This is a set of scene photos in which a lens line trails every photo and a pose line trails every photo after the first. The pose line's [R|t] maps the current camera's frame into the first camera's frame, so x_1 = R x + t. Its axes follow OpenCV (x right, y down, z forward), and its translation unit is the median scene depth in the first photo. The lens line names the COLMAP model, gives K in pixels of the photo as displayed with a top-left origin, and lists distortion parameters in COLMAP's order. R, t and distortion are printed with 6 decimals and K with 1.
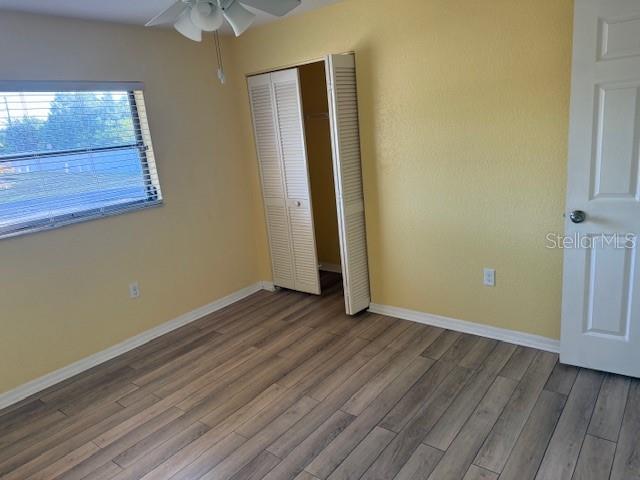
lens RADIAL K [[453.1, 0, 320.0], [0, 453.1, 240.0], [0, 0, 1]] dist [0.115163, -0.151907]
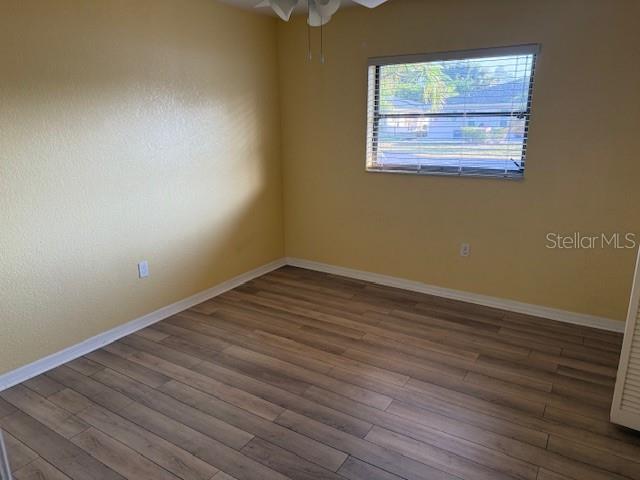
lens RADIAL K [[453.1, 0, 320.0], [0, 453.1, 240.0], [0, 0, 1]] dist [0.115163, -0.151907]
pose [[0.094068, 0.341148, -0.935291, 0.586319], [-0.242653, 0.918981, 0.310794, -0.171213], [0.965542, 0.197716, 0.169227, 0.527103]]
